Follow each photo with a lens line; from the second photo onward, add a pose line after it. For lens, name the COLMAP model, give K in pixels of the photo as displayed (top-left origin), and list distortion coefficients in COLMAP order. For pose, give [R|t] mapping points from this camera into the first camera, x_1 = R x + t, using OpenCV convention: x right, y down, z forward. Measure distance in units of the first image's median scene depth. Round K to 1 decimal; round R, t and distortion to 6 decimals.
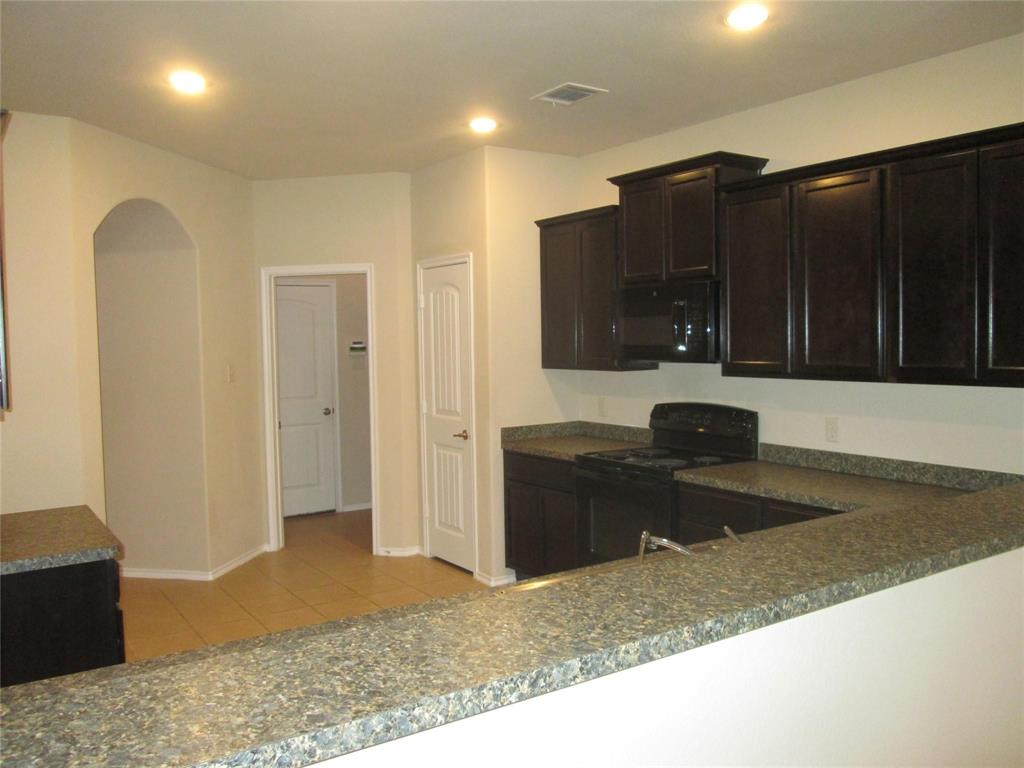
lens RADIAL K [[812.8, 0, 510.4], [0, 812.8, 424.0], [0, 0, 1]] dist [-0.036416, 0.038717]
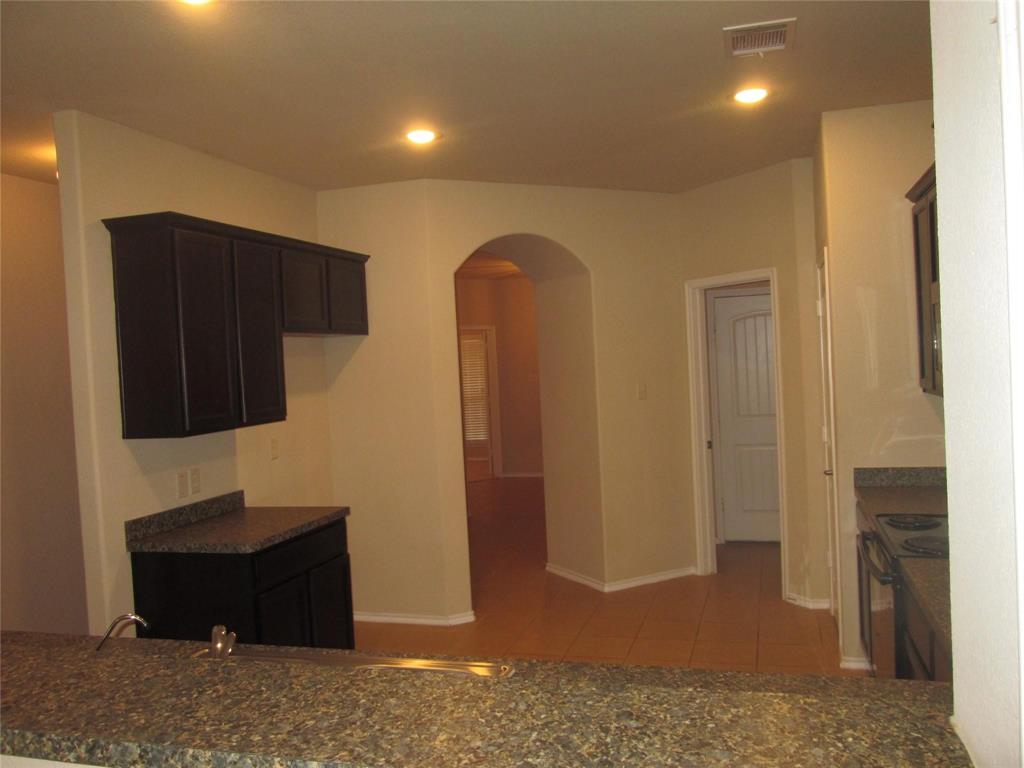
lens RADIAL K [[875.4, 0, 512.0], [0, 875.4, 384.0], [0, 0, 1]] dist [-0.011073, -0.006062]
pose [[0.639752, 0.003629, -0.768573, 0.552466], [-0.040256, 0.998774, -0.028792, -0.050133], [0.767526, 0.049359, 0.639114, 0.342595]]
